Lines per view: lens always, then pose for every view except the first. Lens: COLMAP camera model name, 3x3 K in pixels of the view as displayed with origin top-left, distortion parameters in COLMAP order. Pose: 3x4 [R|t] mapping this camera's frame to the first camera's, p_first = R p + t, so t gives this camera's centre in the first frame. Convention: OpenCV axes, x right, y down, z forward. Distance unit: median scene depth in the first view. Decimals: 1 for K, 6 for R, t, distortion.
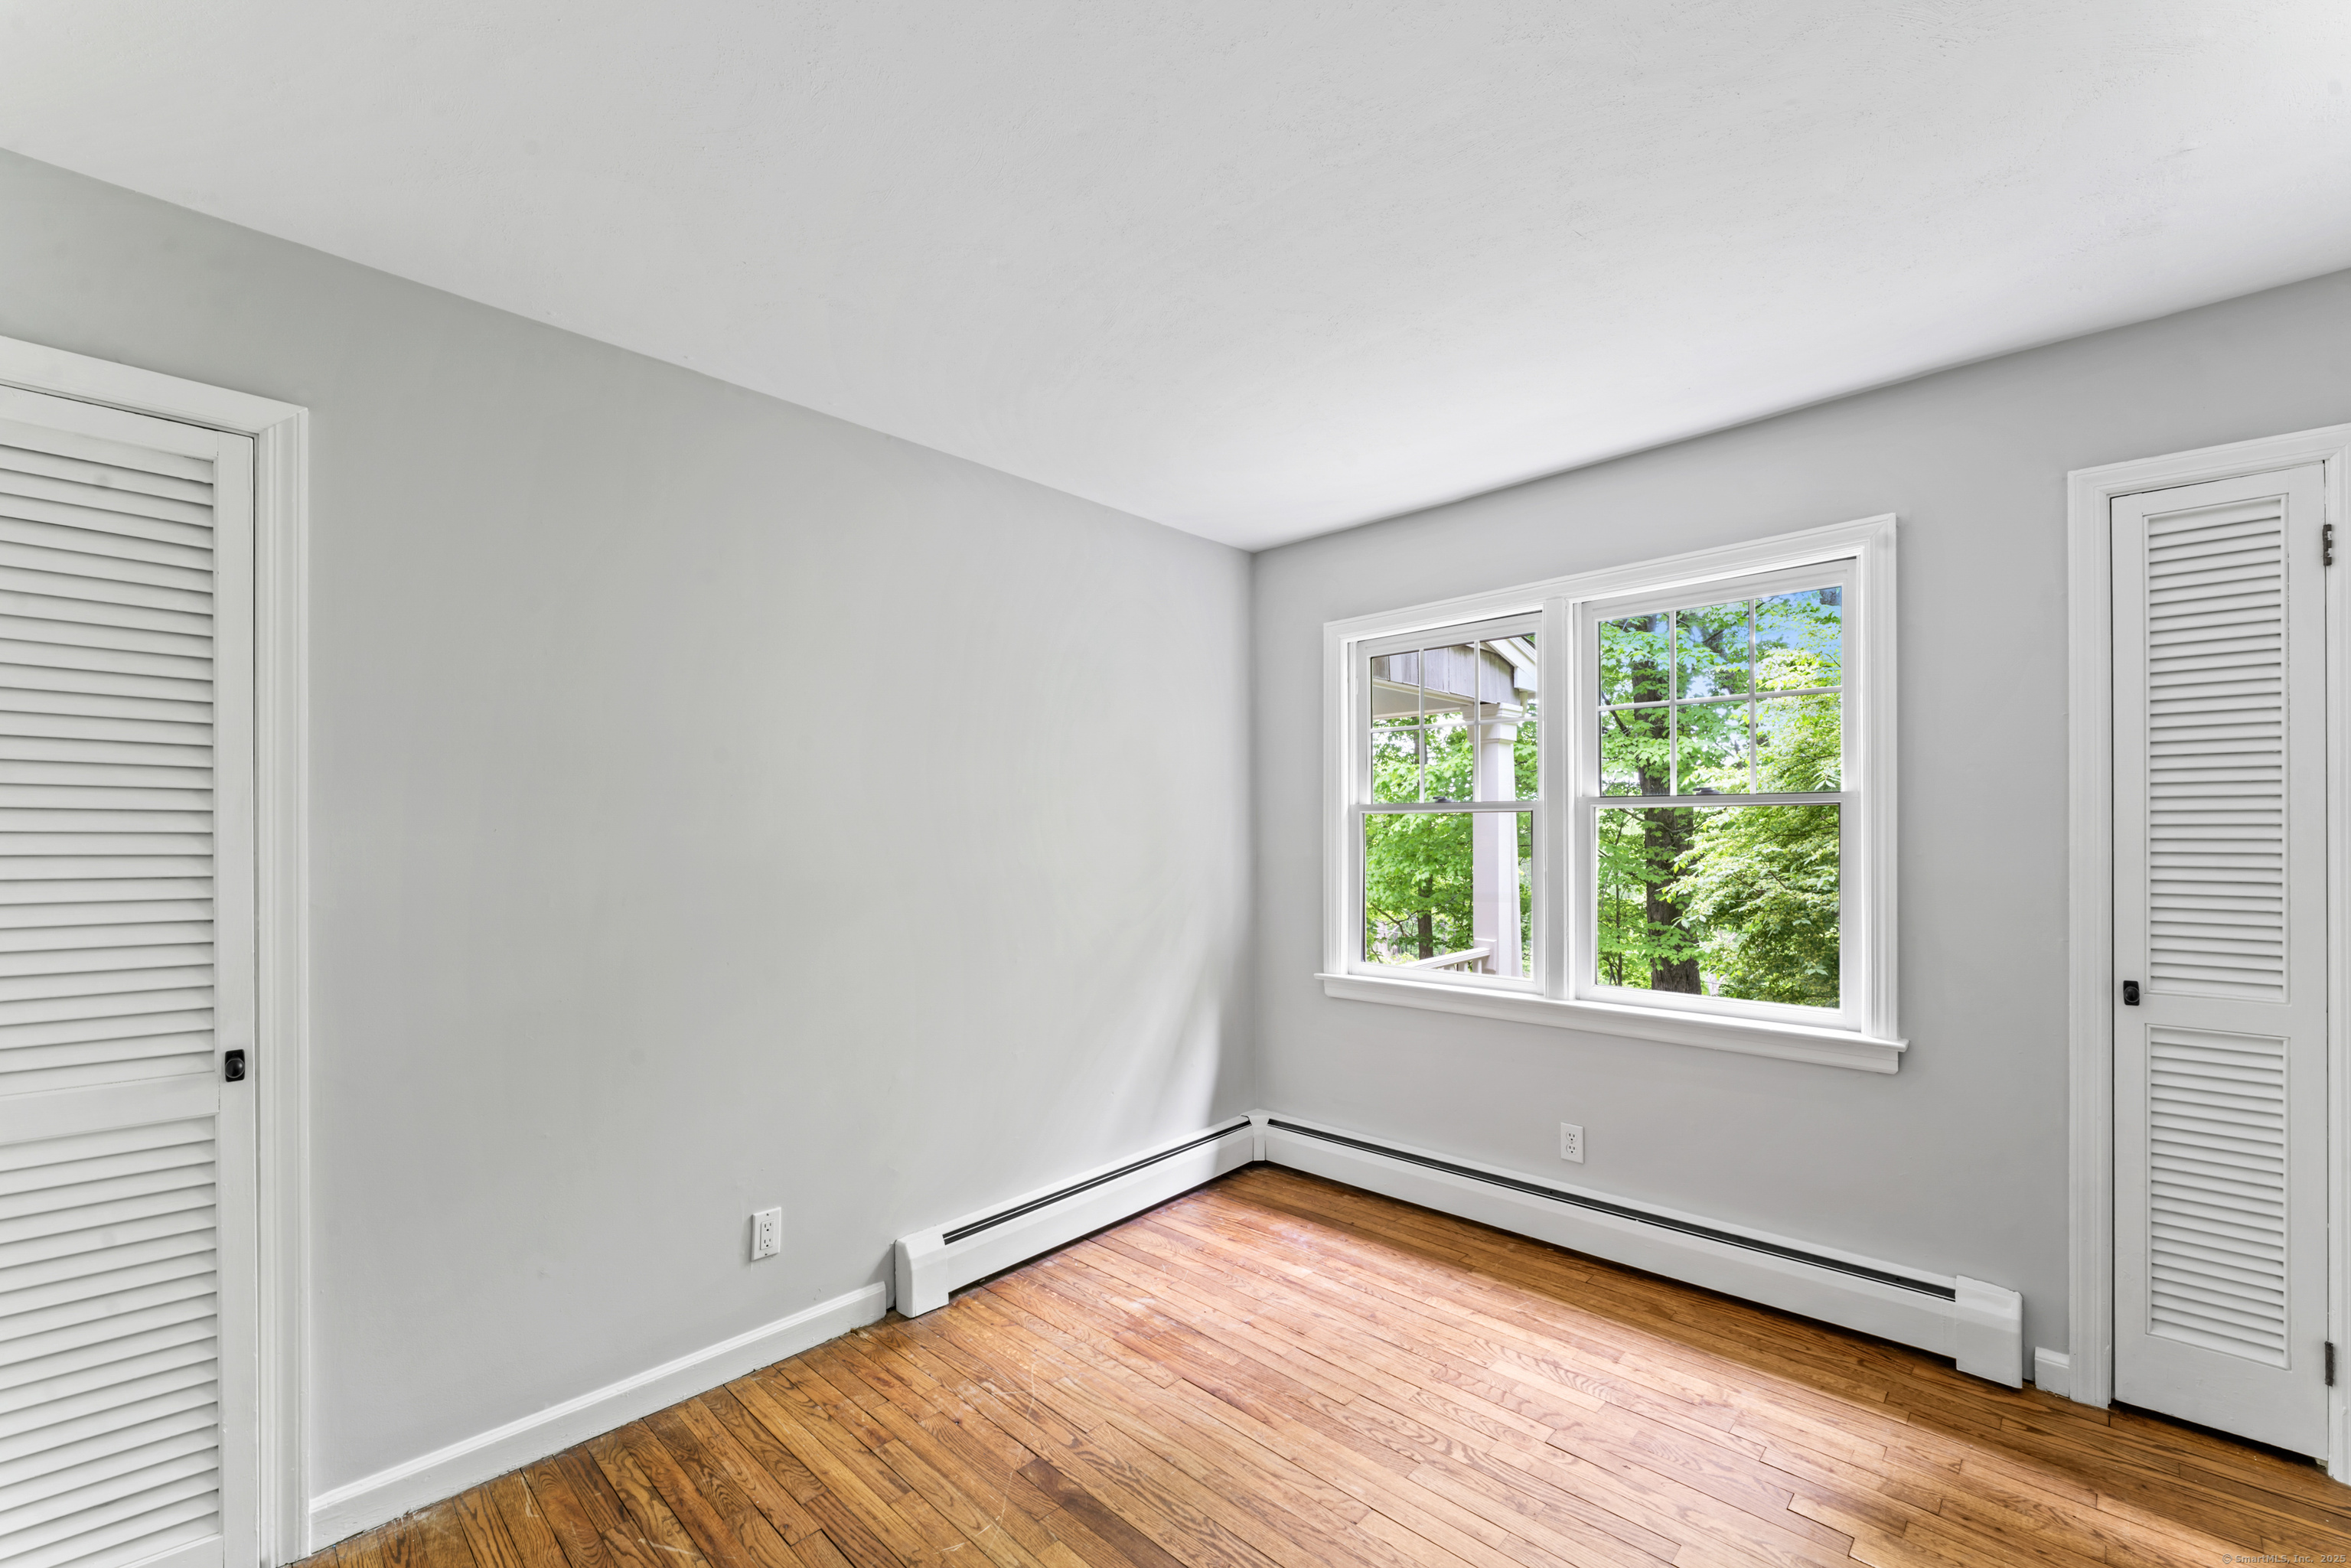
lens RADIAL K [[976.6, 0, 1175.5], [0, 976.6, 784.0], [0, 0, 1]] dist [-0.000081, 0.000072]
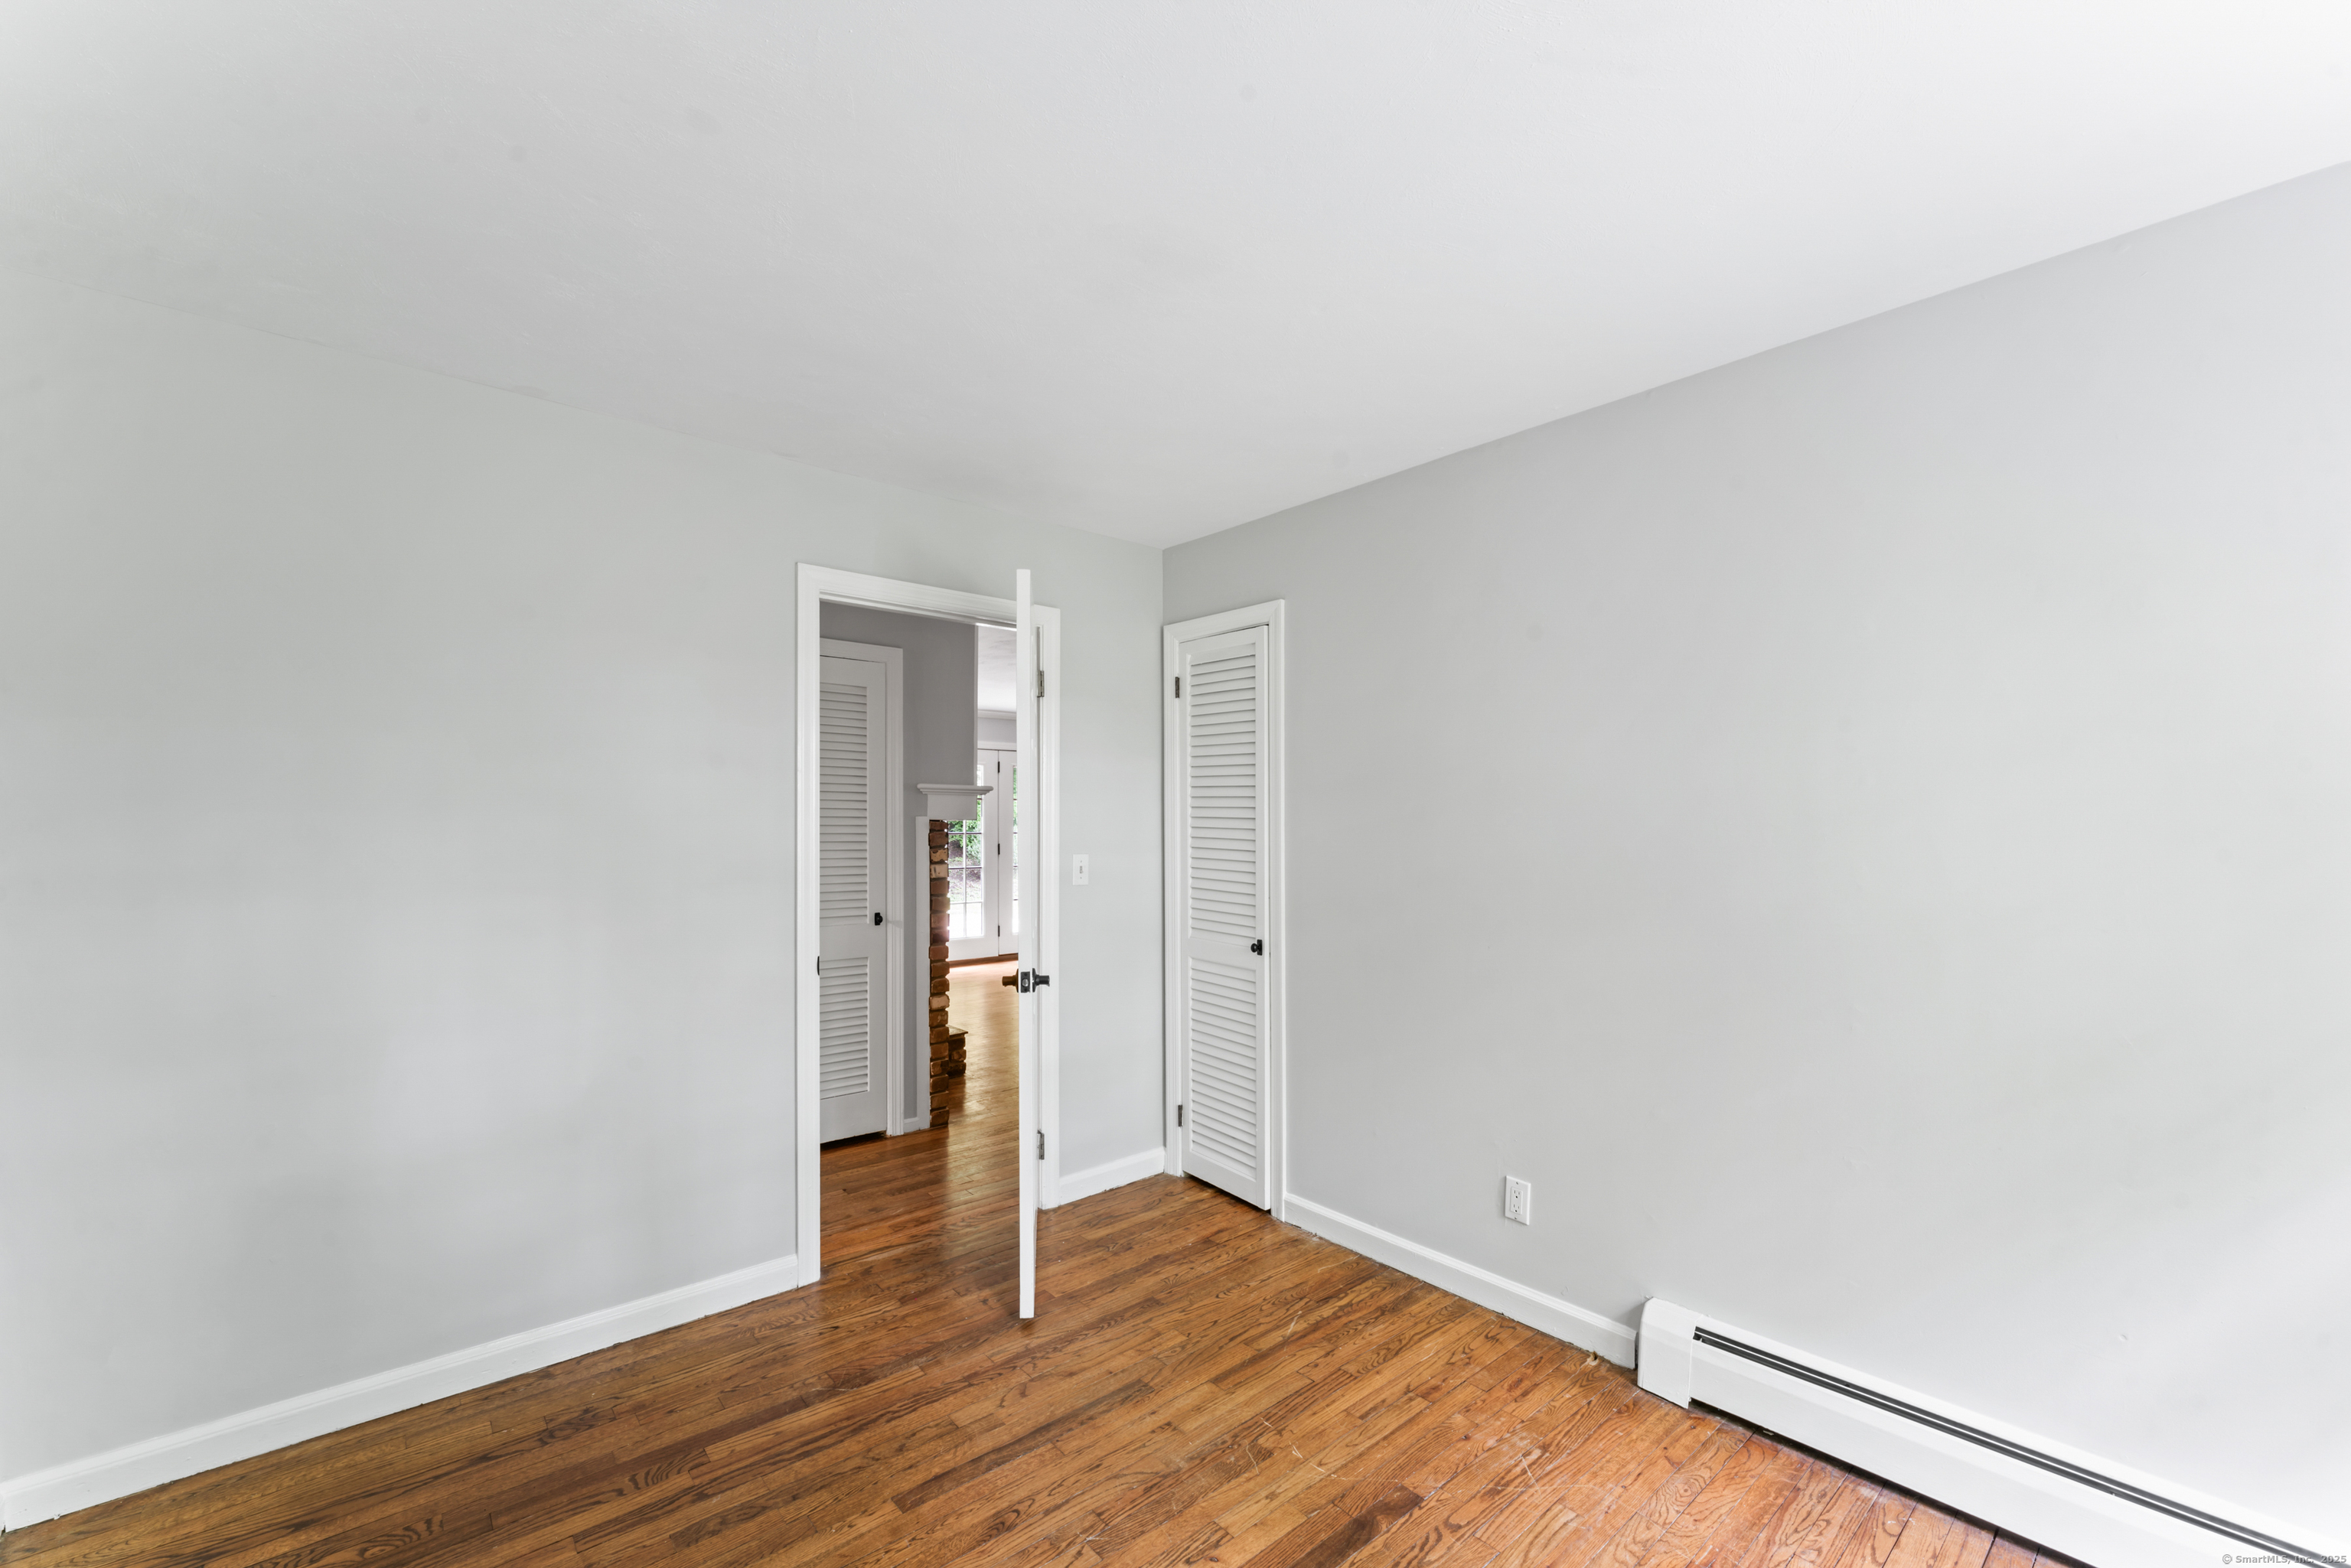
lens RADIAL K [[938.6, 0, 1175.5], [0, 938.6, 784.0], [0, 0, 1]] dist [0.000634, -0.000103]
pose [[-0.089406, -0.034270, -0.995406, 0.769202], [0.037027, 0.998603, -0.037705, 0.020406], [0.995307, -0.040228, -0.088012, 0.820421]]
